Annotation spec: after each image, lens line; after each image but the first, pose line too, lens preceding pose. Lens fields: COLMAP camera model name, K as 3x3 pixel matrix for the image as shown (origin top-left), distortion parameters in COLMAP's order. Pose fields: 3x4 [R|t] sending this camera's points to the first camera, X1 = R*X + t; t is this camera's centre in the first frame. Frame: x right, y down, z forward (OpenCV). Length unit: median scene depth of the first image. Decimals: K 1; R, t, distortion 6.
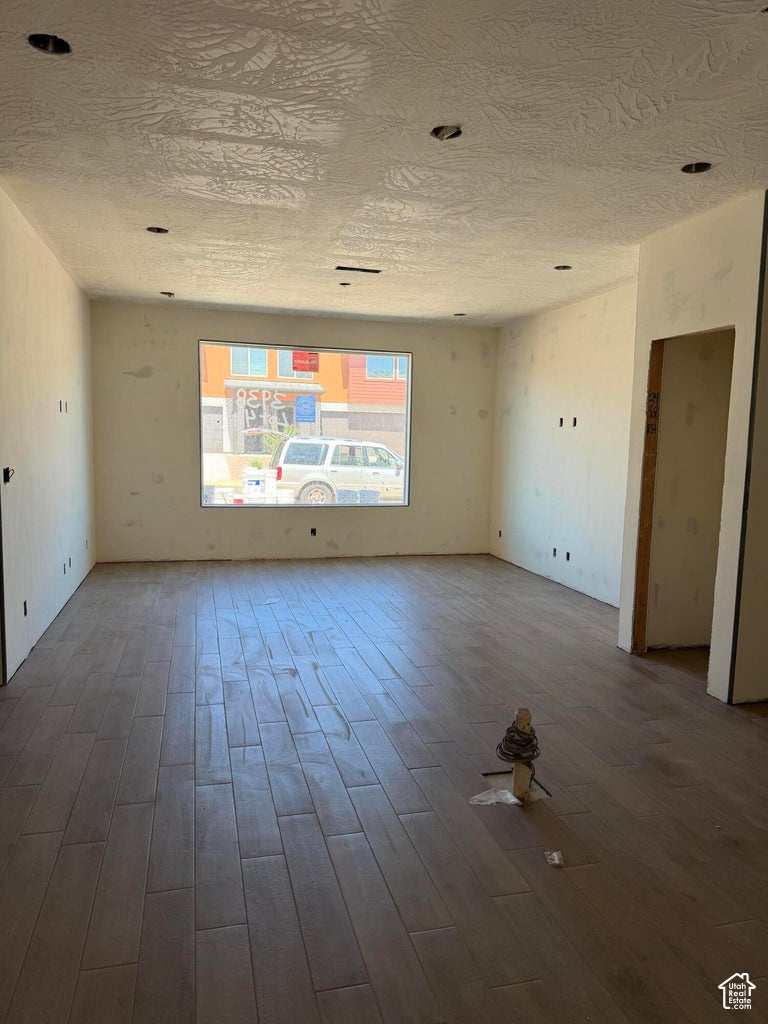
lens RADIAL K [[725.7, 0, 377.7], [0, 725.7, 513.3], [0, 0, 1]] dist [0.102109, -0.176317]
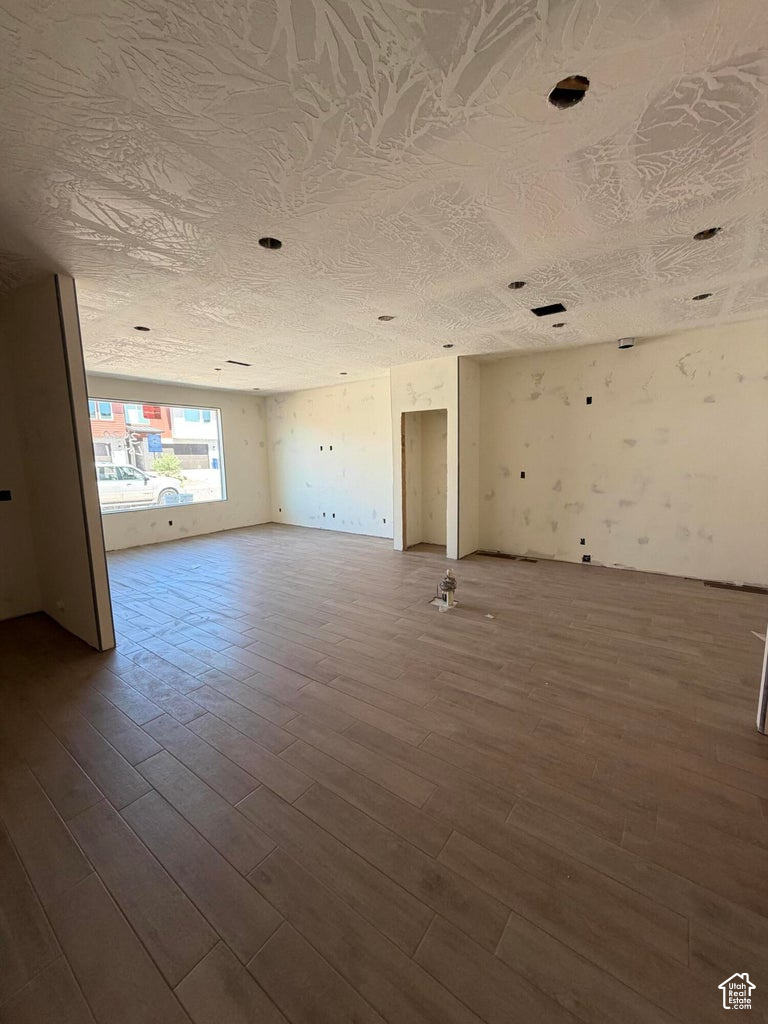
lens RADIAL K [[412.1, 0, 393.4], [0, 412.1, 510.0], [0, 0, 1]] dist [0.000202, 0.000028]
pose [[0.767834, -0.121122, 0.629095, -0.322383], [0.100399, 0.992582, 0.068565, -0.017248], [-0.632734, 0.010514, 0.774298, 0.023248]]
